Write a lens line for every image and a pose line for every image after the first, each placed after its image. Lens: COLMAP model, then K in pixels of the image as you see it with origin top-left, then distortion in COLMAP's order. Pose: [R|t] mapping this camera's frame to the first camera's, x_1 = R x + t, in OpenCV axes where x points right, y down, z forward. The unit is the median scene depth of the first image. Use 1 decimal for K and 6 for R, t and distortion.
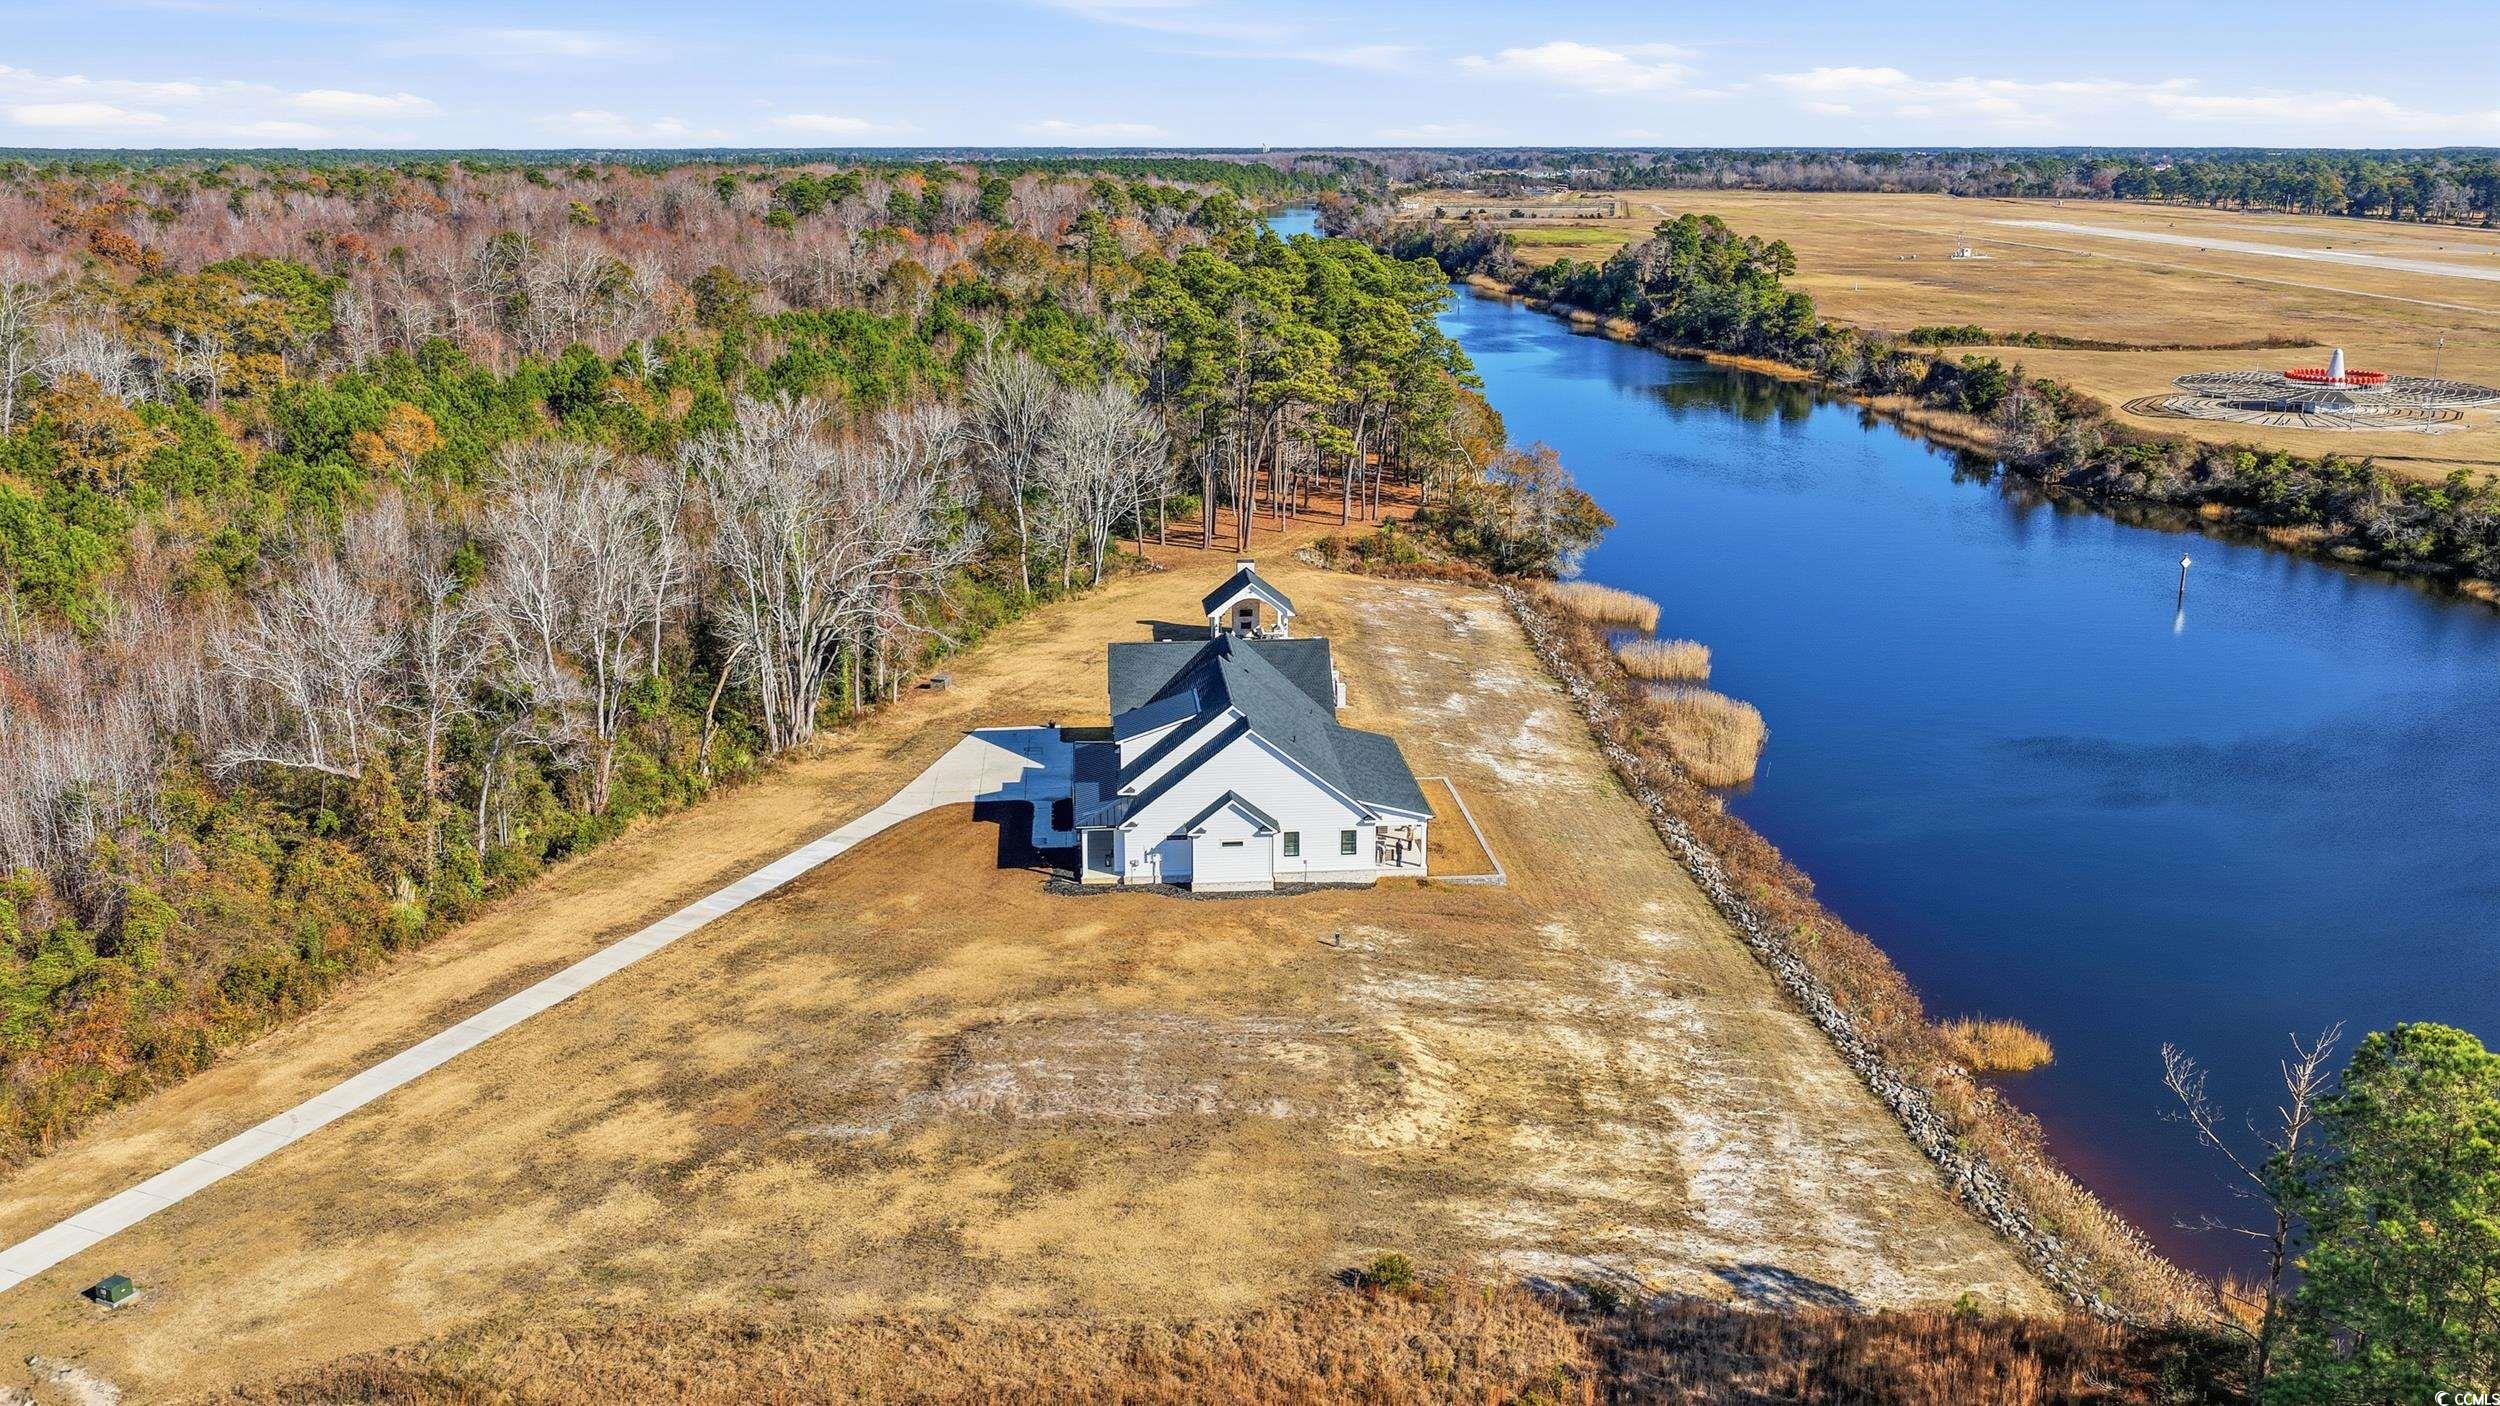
lens RADIAL K [[2042.7, 0, 1250.0], [0, 2042.7, 703.0], [0, 0, 1]] dist [0.008073, 0.001947]
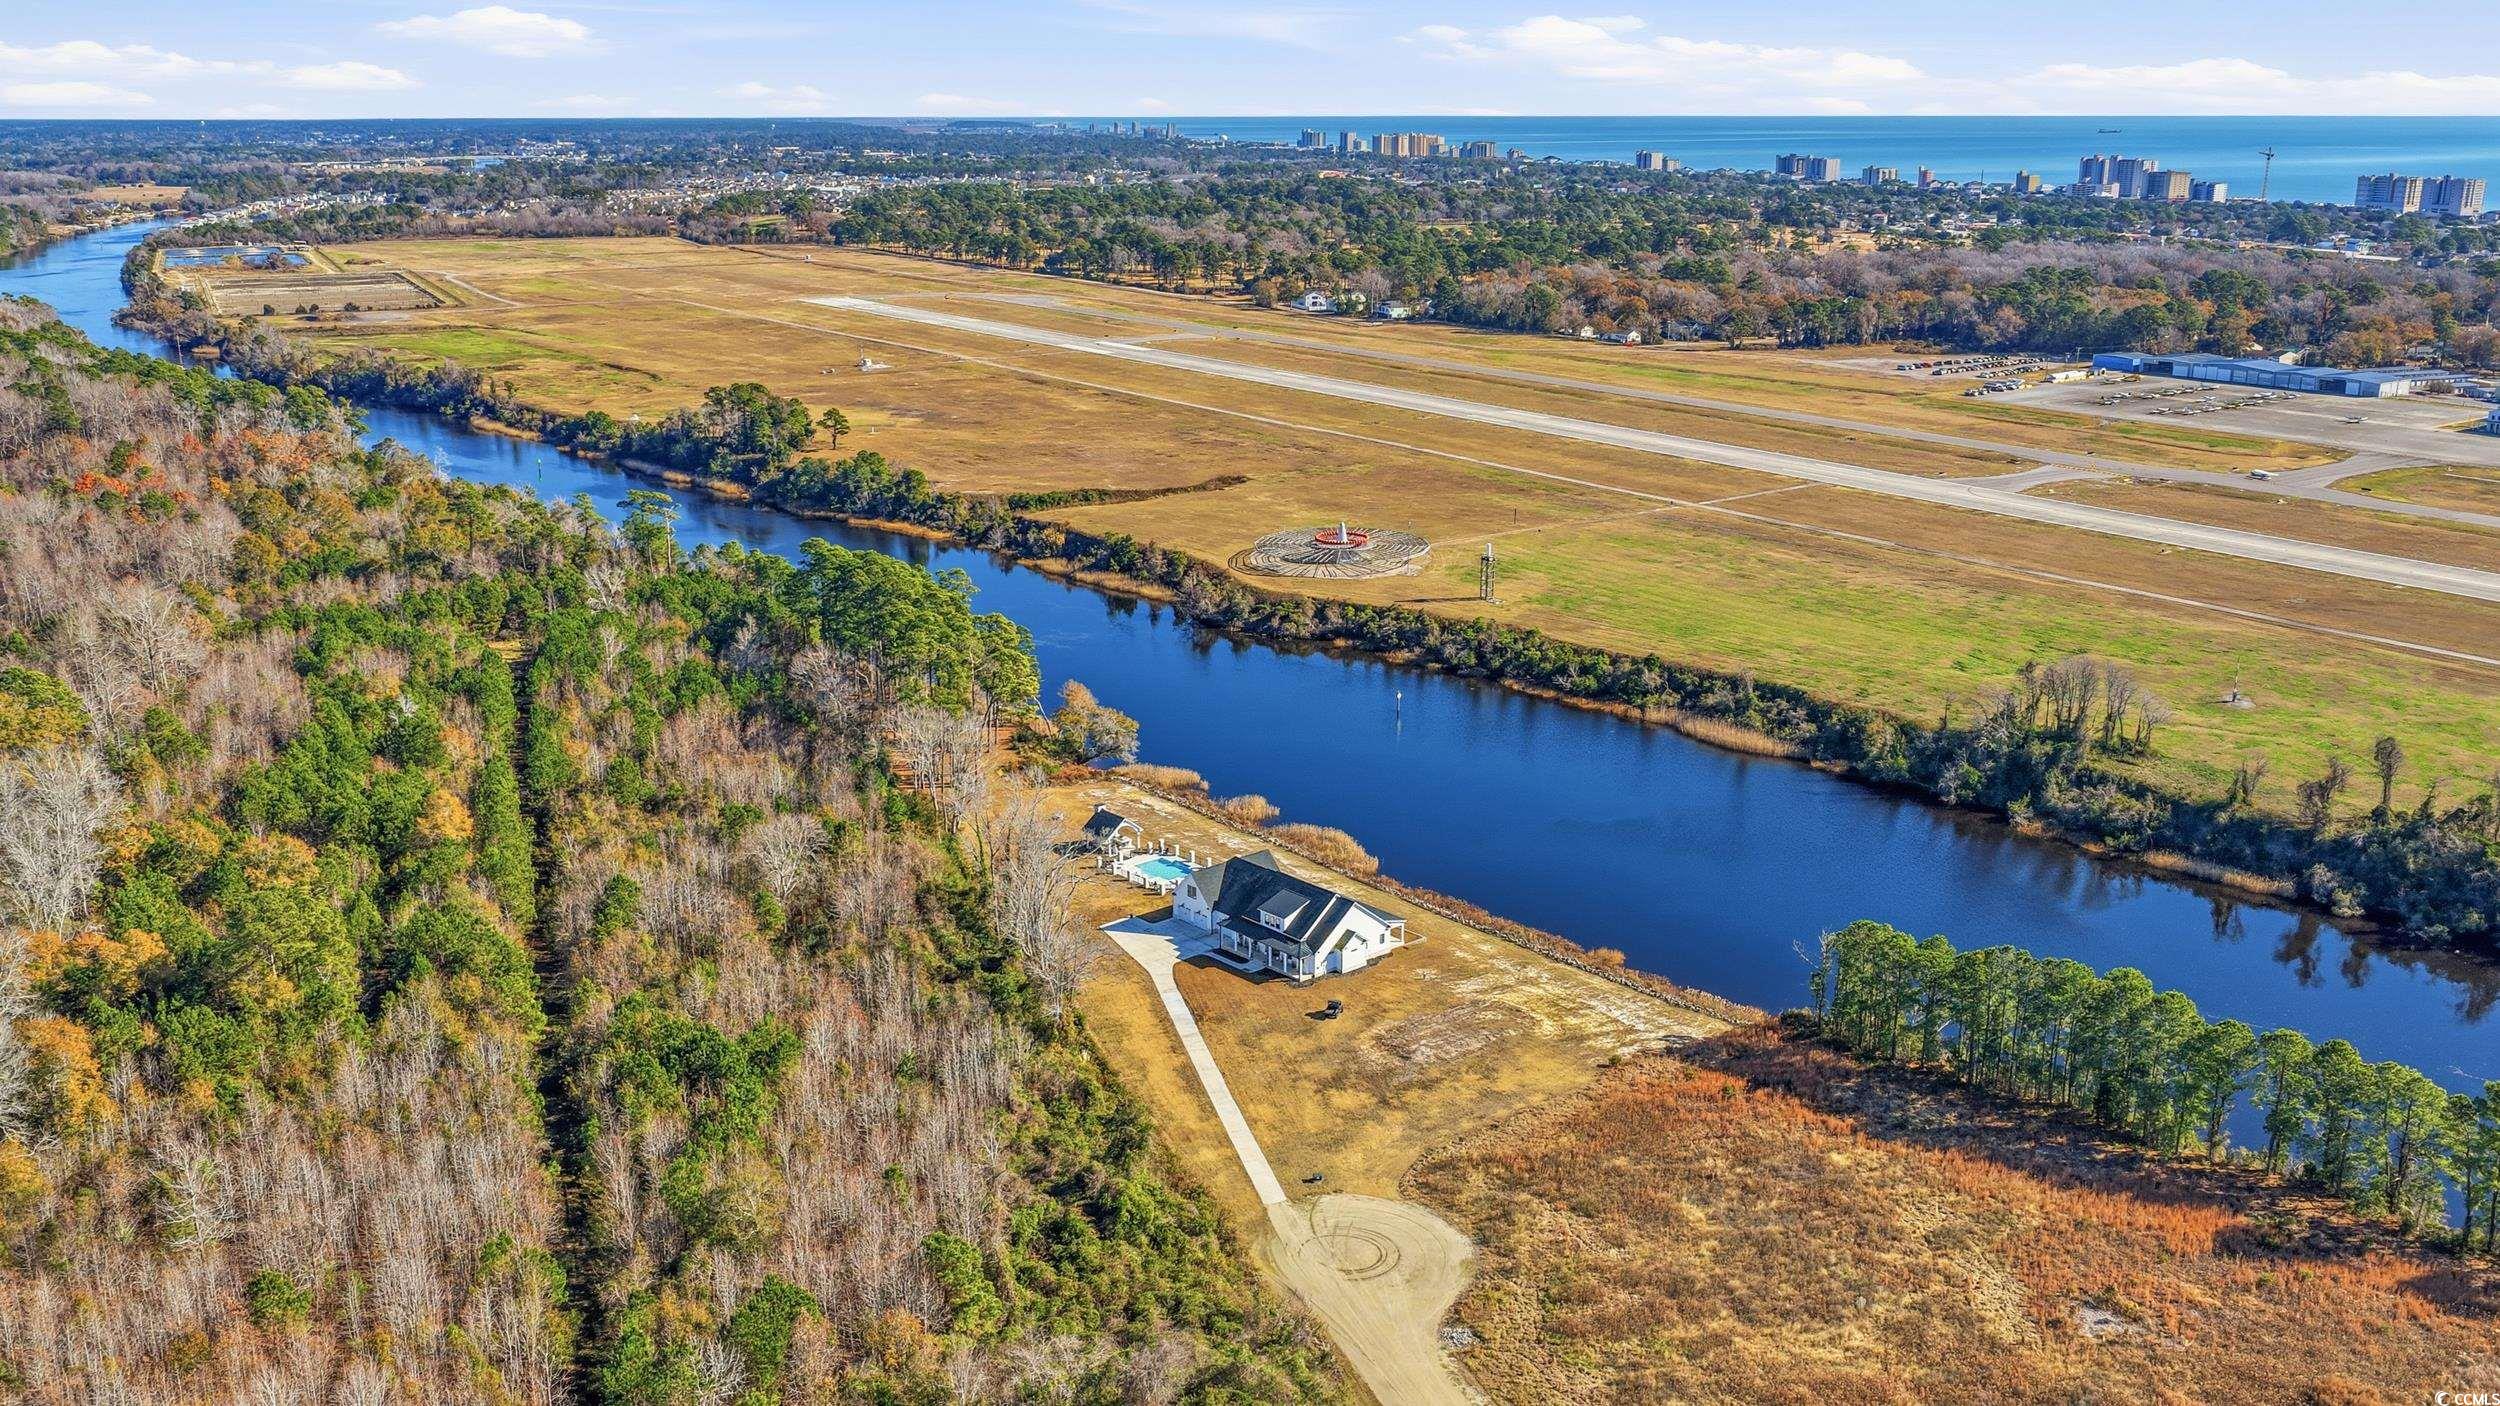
lens RADIAL K [[2042.7, 0, 1250.0], [0, 2042.7, 703.0], [0, 0, 1]] dist [0.008073, 0.001947]
pose [[0.807010, -0.163020, 0.567591, -0.586761], [0.160885, 0.985479, 0.054294, -0.151262], [-0.568200, 0.047501, 0.821519, -0.378316]]
